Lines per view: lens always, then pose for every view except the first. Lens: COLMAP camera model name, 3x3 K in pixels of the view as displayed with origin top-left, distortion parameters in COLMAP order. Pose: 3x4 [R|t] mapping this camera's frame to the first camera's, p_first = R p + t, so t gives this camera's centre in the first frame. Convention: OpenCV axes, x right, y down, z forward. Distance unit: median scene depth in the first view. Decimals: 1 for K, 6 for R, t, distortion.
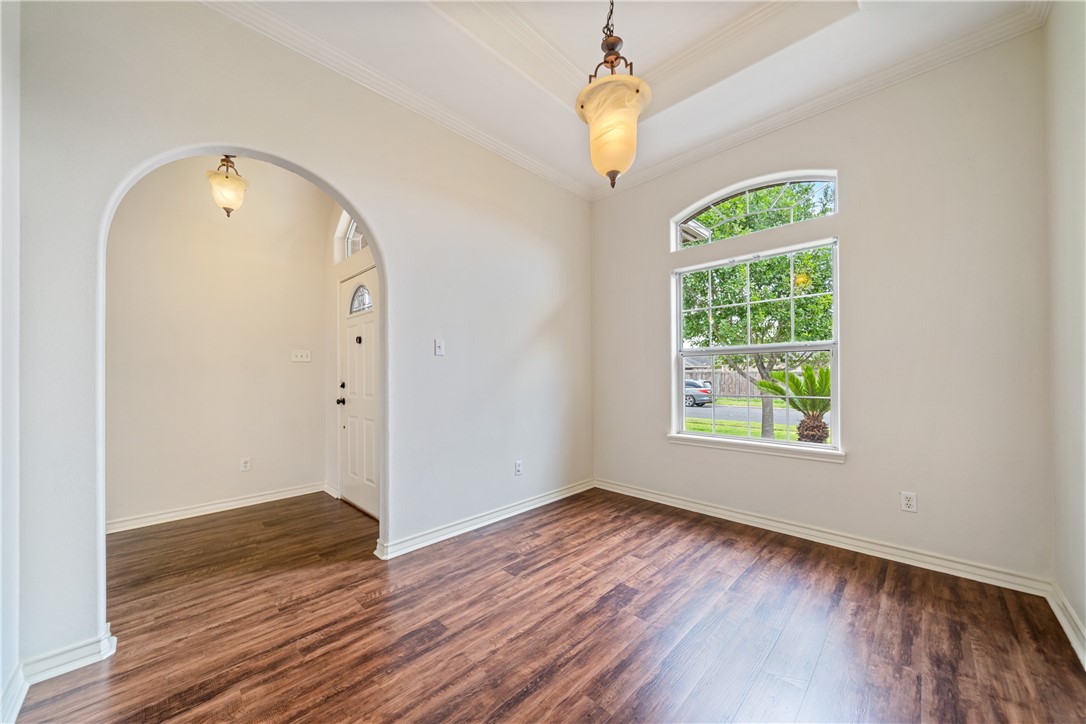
lens RADIAL K [[390.7, 0, 539.8], [0, 390.7, 369.2], [0, 0, 1]] dist [-0.001430, -0.000136]
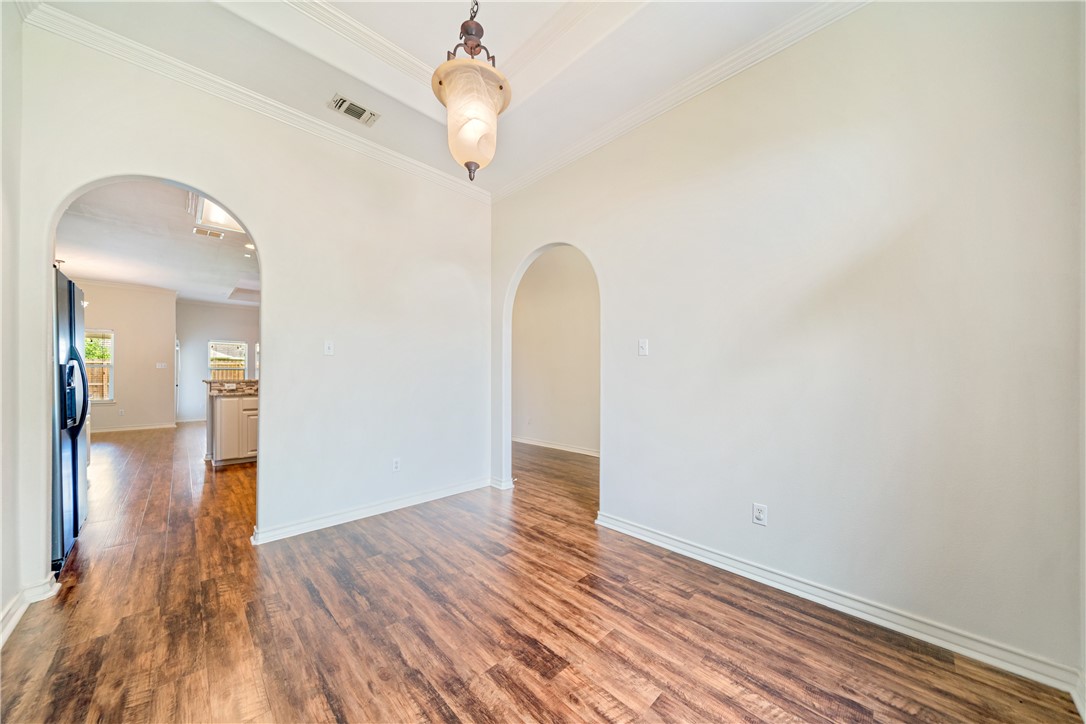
lens RADIAL K [[370.0, 0, 542.4], [0, 370.0, 370.1], [0, 0, 1]] dist [-0.000741, -0.000091]
pose [[-0.017069, -0.006183, -0.999835, 0.857826], [0.009674, 0.999933, -0.006349, 0.006381], [0.999808, -0.009781, -0.017008, 0.923984]]
